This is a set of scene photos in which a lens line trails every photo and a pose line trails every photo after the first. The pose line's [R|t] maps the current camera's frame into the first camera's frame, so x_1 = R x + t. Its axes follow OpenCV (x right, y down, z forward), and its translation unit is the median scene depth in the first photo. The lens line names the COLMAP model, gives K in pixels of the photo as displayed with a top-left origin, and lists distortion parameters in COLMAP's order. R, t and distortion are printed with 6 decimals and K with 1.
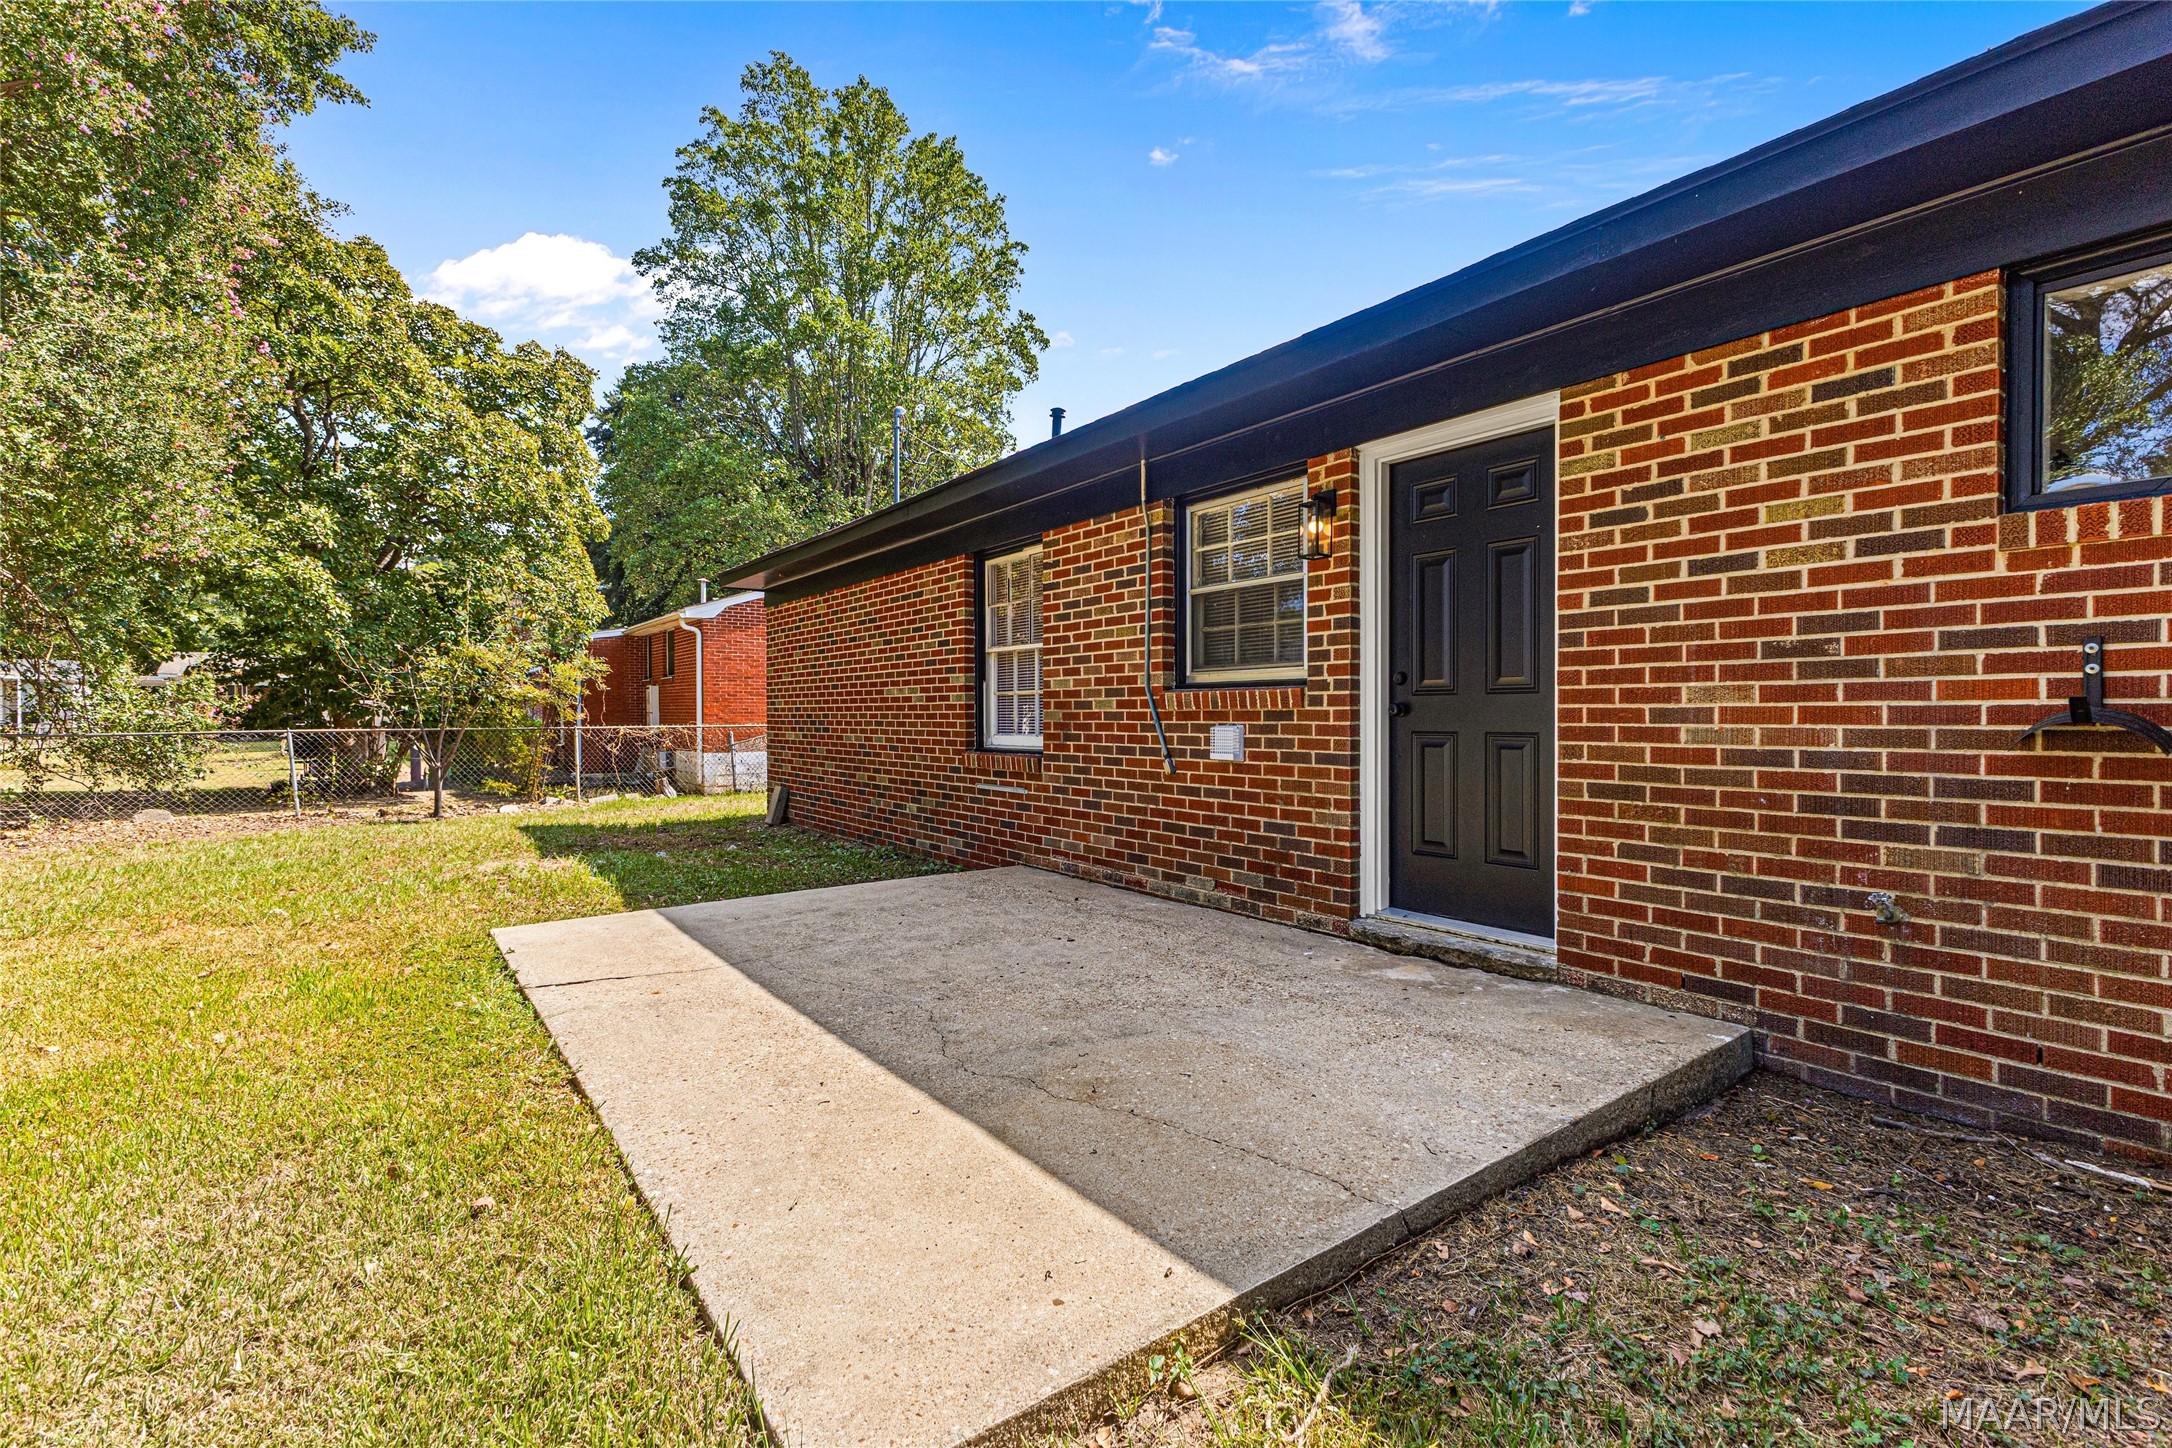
lens RADIAL K [[943.0, 0, 1094.1], [0, 943.0, 708.6], [0, 0, 1]] dist [0.009597, -0.000894]
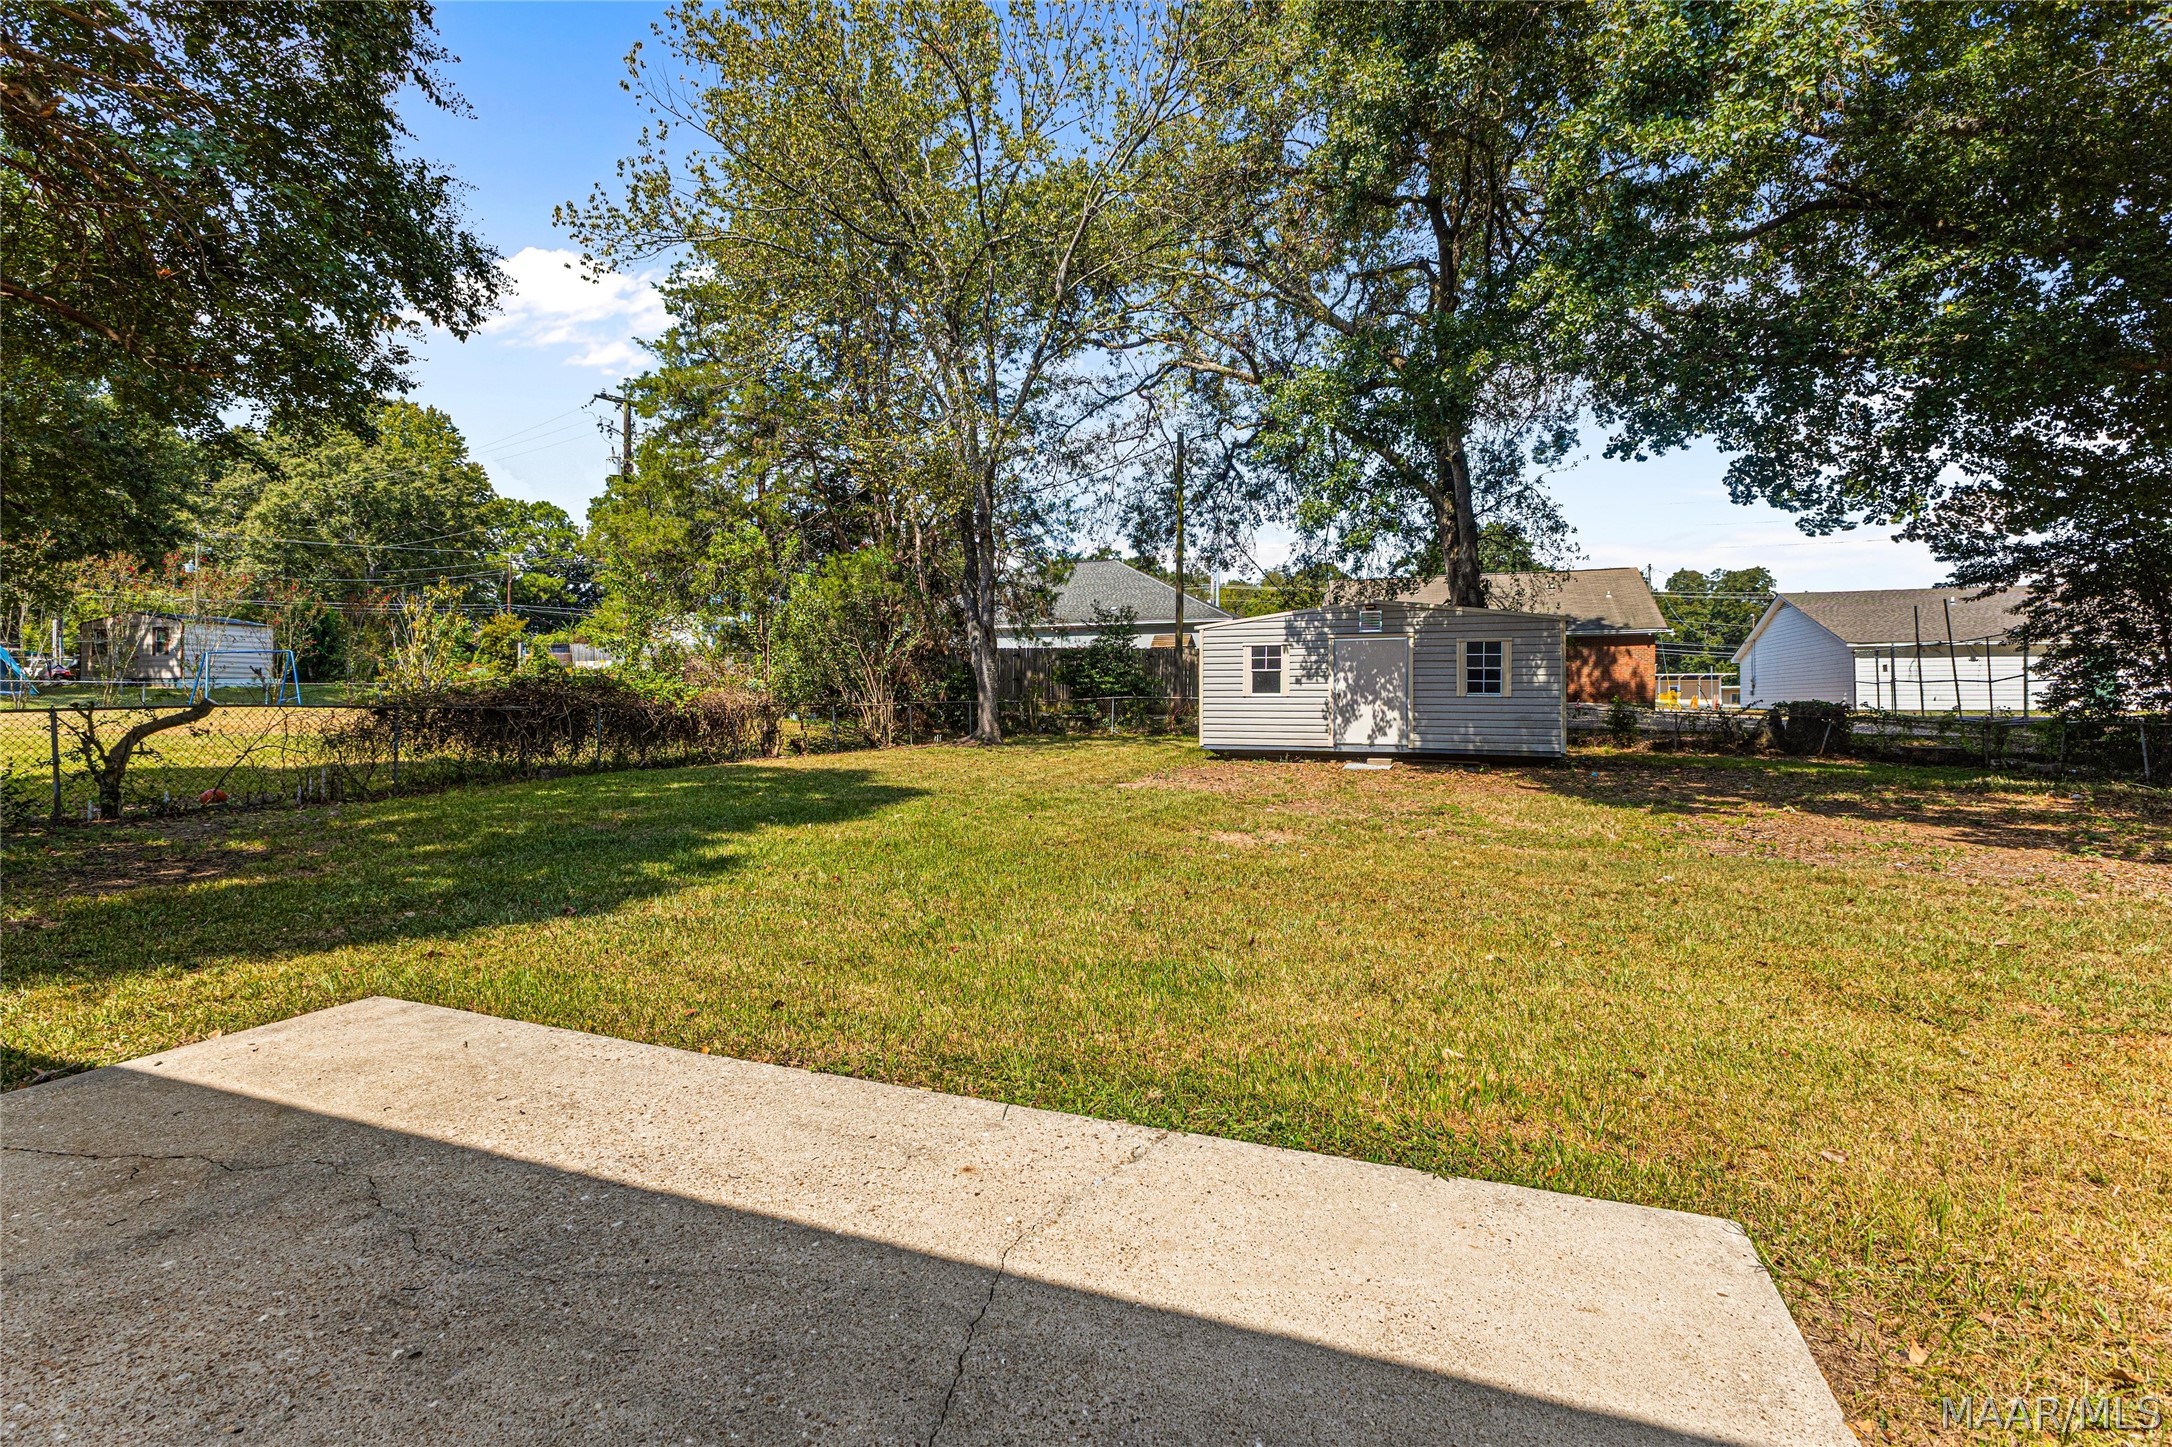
lens RADIAL K [[943.0, 0, 1094.1], [0, 943.0, 708.1], [0, 0, 1]] dist [0.009597, -0.000894]
pose [[-0.839901, 0.005078, -0.542716, -0.251716], [0.005320, 0.999985, 0.001123, -0.013716], [0.542714, -0.001944, -0.839915, 2.097046]]
